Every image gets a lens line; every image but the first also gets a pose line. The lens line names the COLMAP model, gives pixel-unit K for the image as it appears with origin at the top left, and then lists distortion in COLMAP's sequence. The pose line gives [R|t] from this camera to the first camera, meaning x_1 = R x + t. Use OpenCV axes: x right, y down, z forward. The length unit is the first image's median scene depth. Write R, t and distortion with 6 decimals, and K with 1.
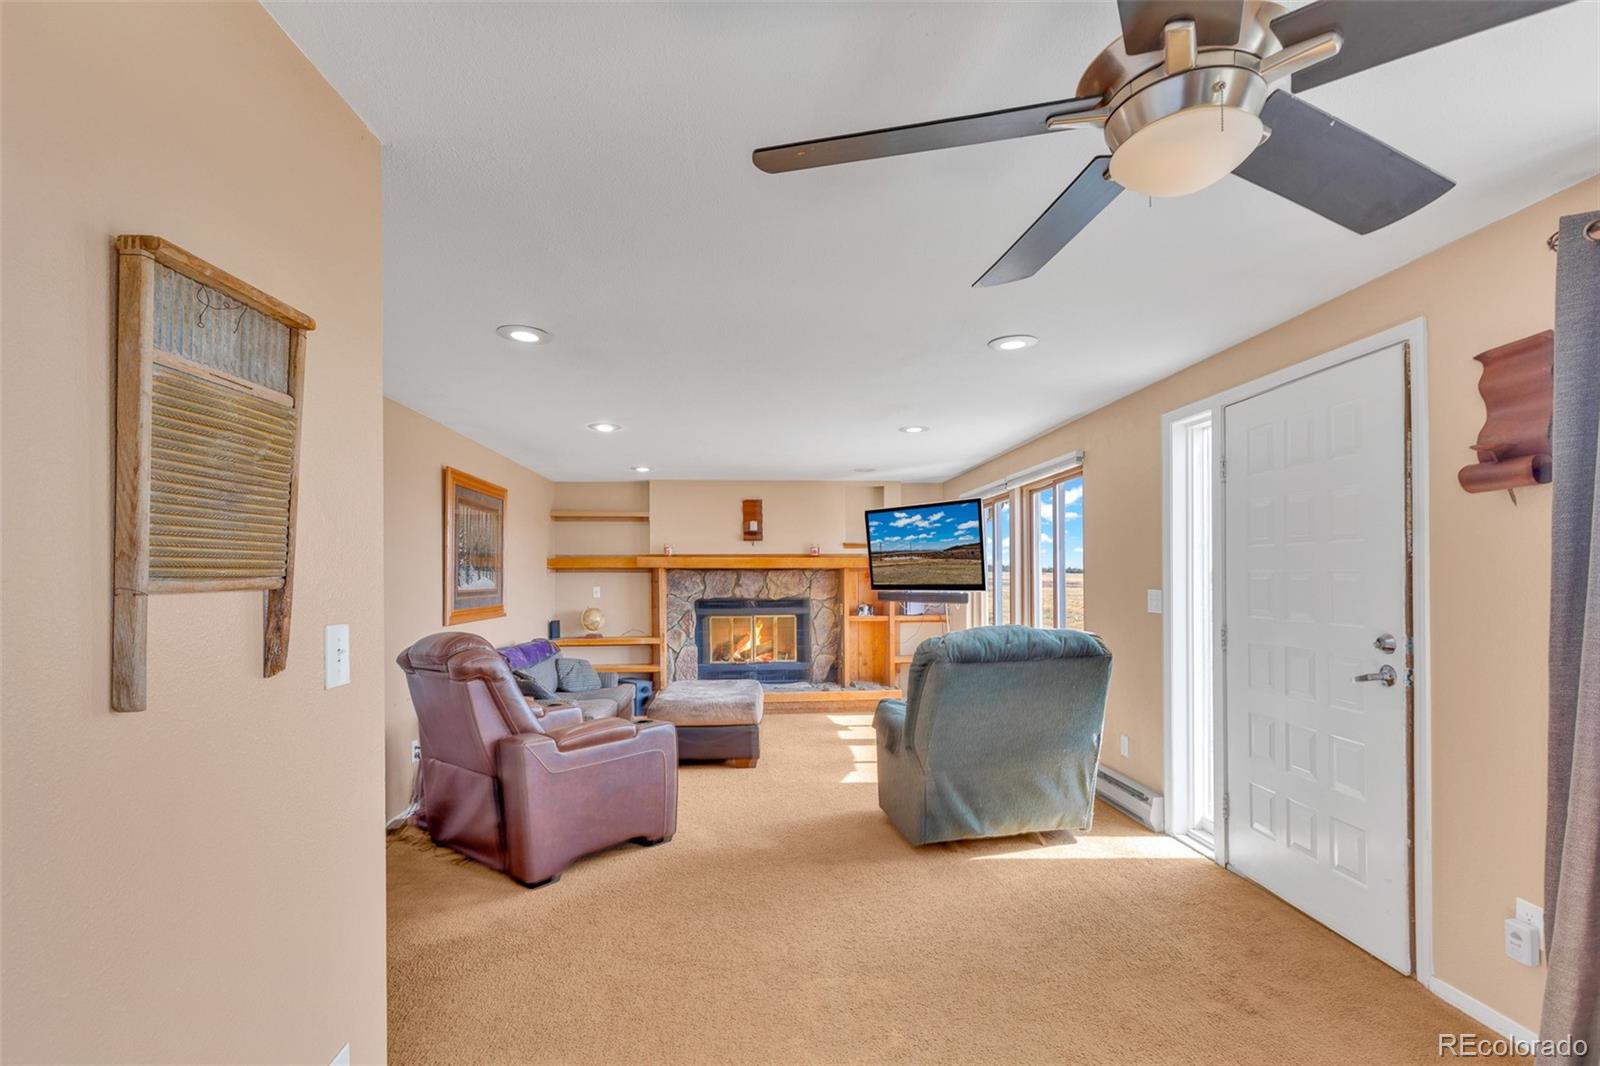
lens RADIAL K [[735.0, 0, 752.4], [0, 735.0, 572.4], [0, 0, 1]] dist [0.004578, -0.000574]
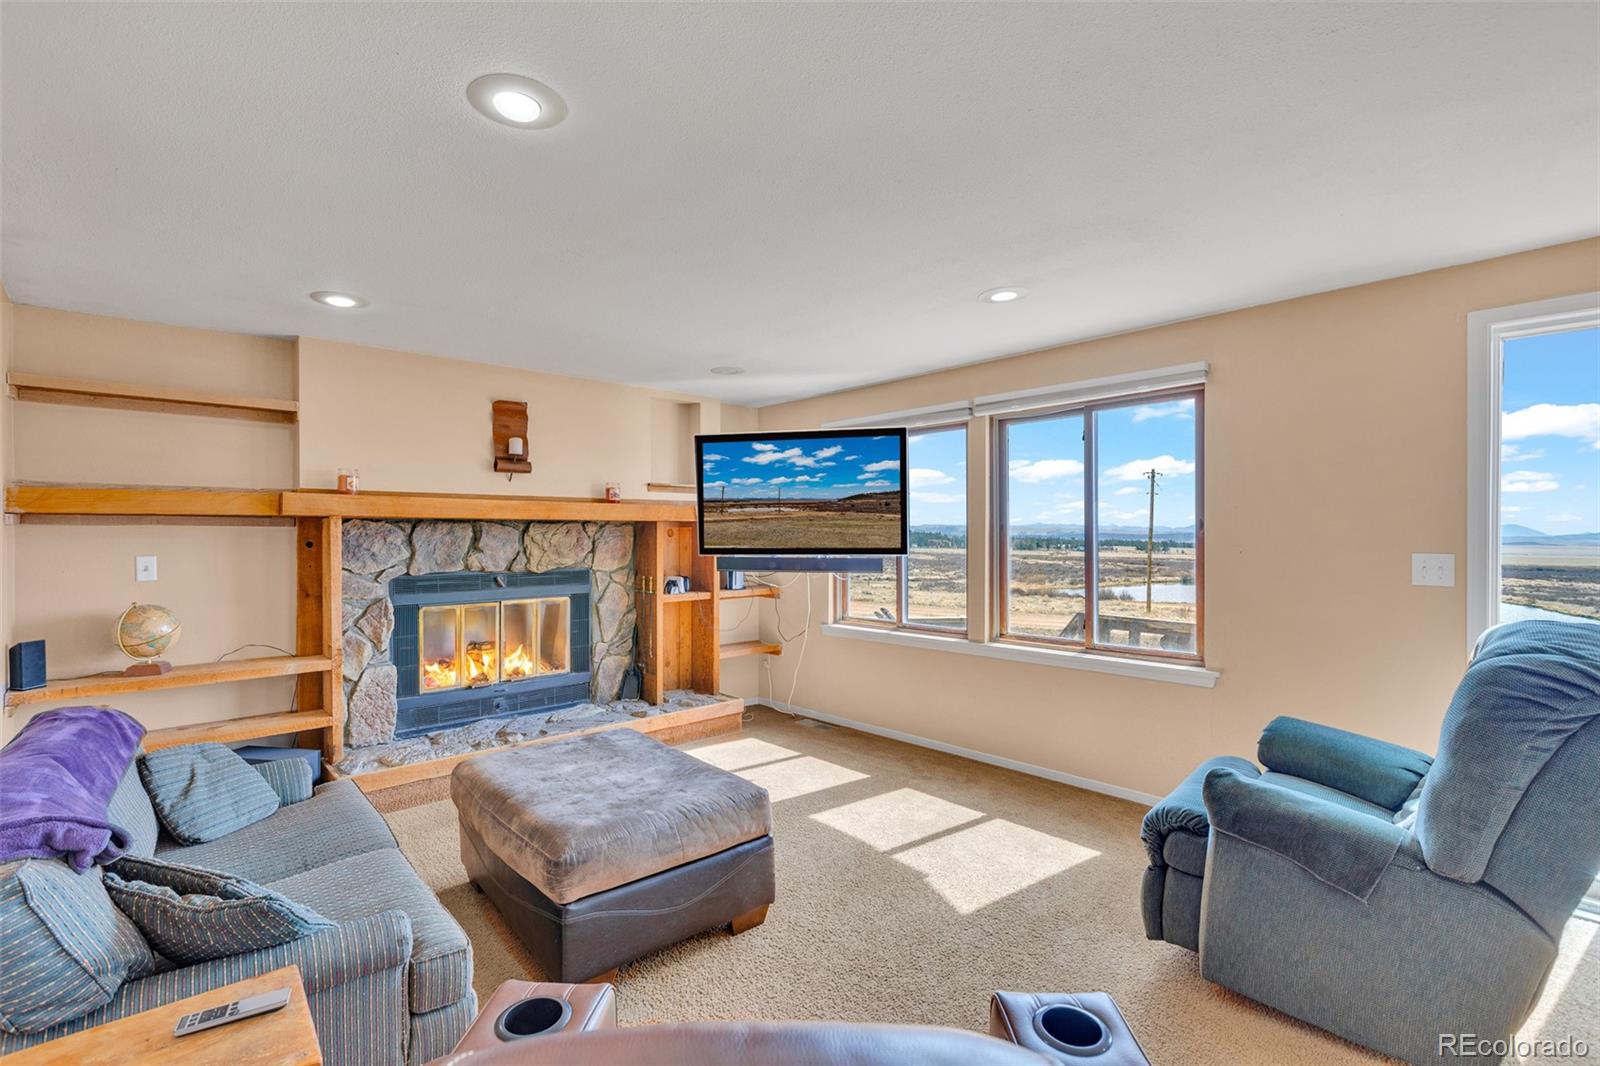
lens RADIAL K [[735.0, 0, 750.8], [0, 735.0, 528.9], [0, 0, 1]] dist [0.004578, -0.000574]
pose [[0.771156, 0.007640, 0.636600, -0.268180], [-0.006967, 0.999969, -0.003561, 0.002521], [-0.636608, -0.001689, 0.771186, 0.525744]]
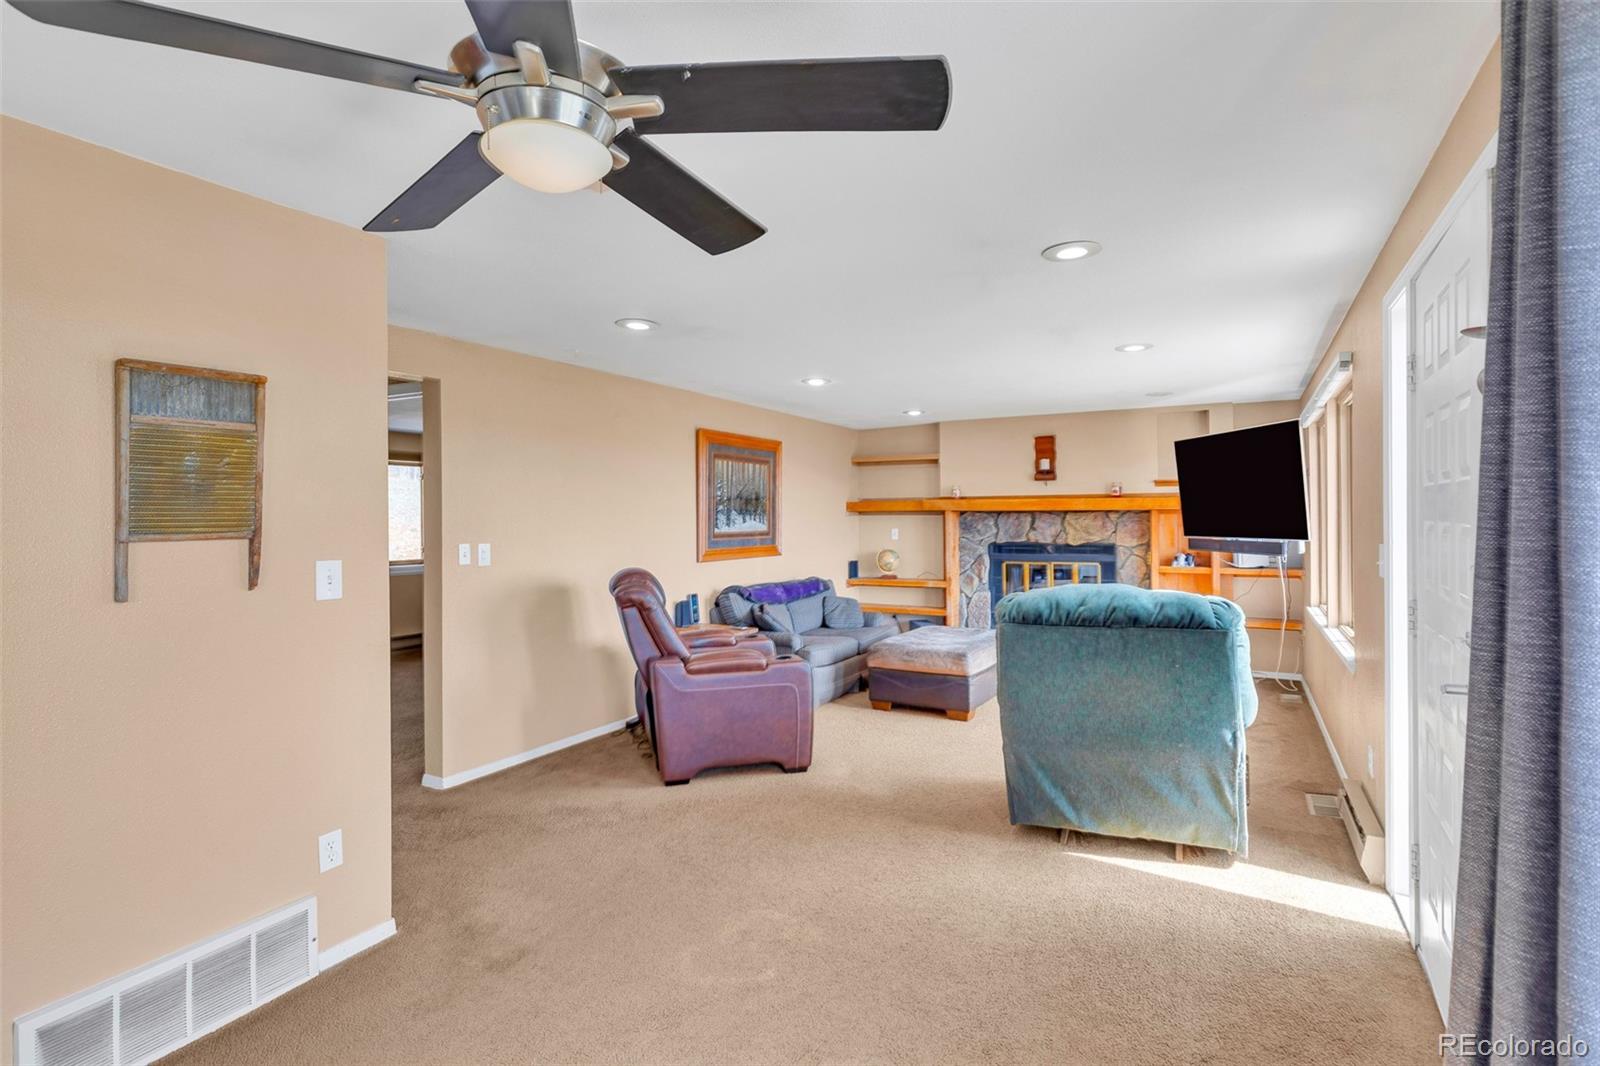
lens RADIAL K [[747.8, 0, 781.8], [0, 747.8, 516.7], [0, 0, 1]] dist [-0.000456, 0.001856]
pose [[0.836683, -0.000137, -0.547687, 0.285047], [0.004791, 0.999964, 0.007068, -0.007431], [0.547666, -0.008538, 0.836654, 0.049466]]
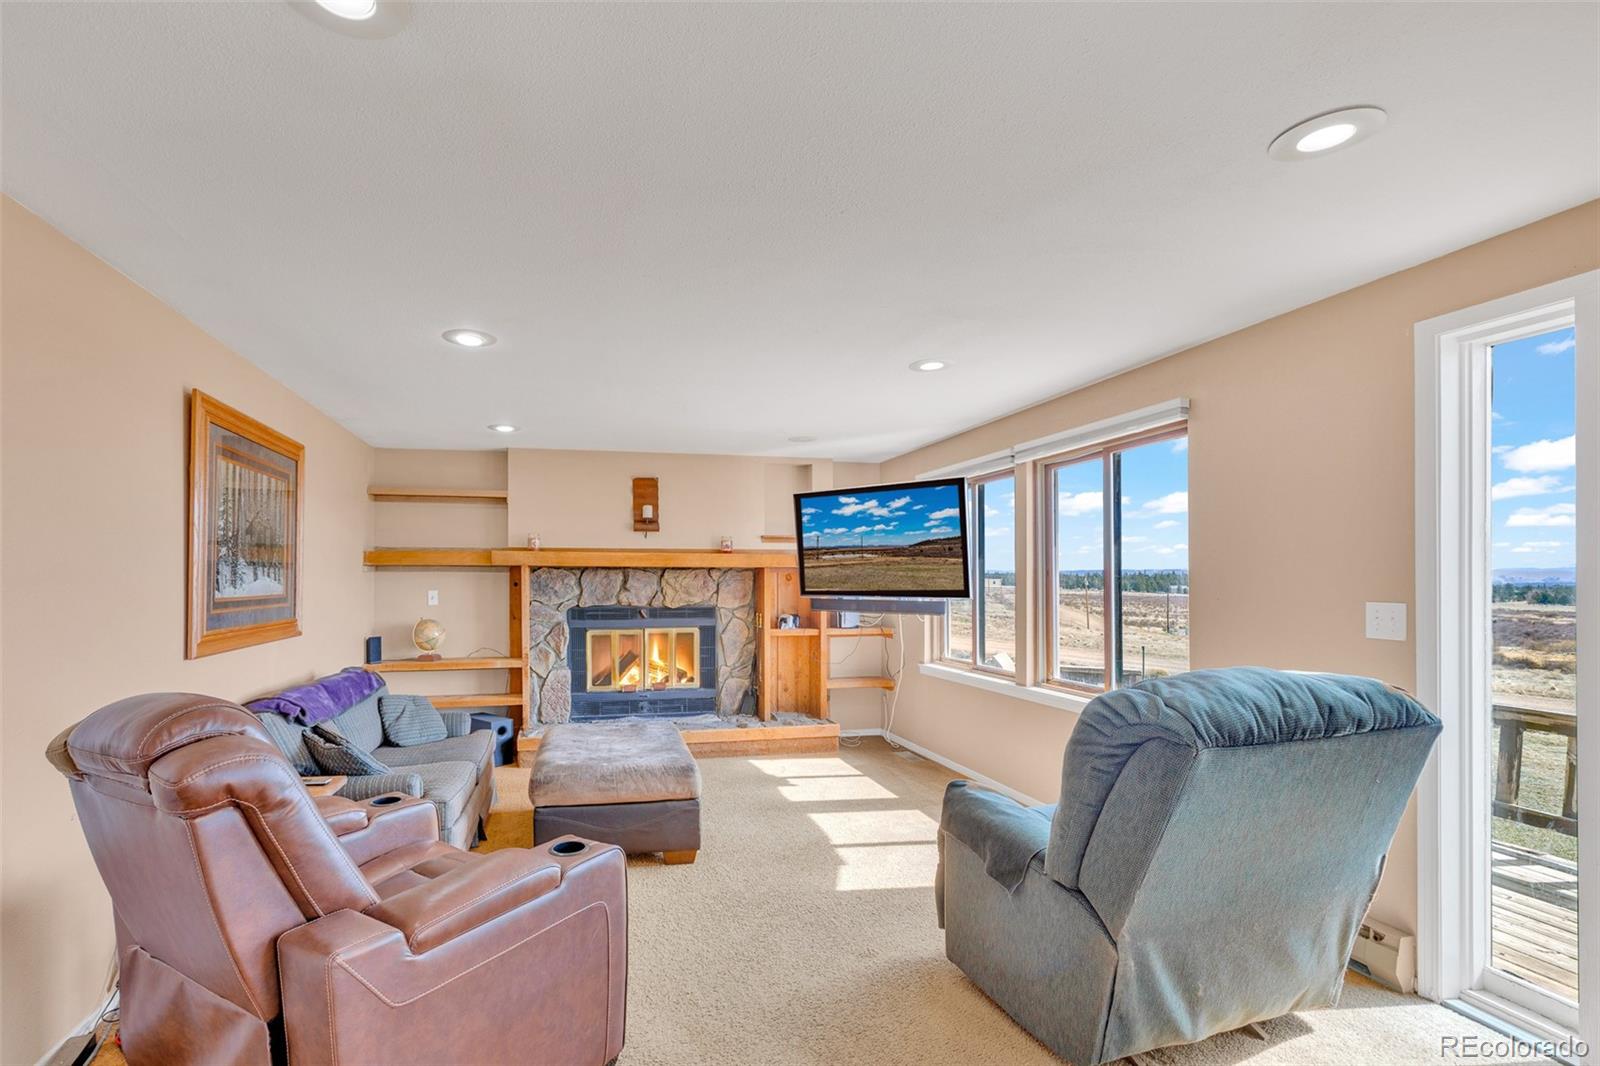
lens RADIAL K [[735.0, 0, 679.4], [0, 735.0, 574.7], [0, 0, 1]] dist [0.004578, -0.000574]
pose [[0.989490, 0.006078, 0.144472, -0.091540], [-0.006291, 0.999980, 0.001019, 0.001456], [-0.144463, -0.001918, 0.989508, 0.286792]]
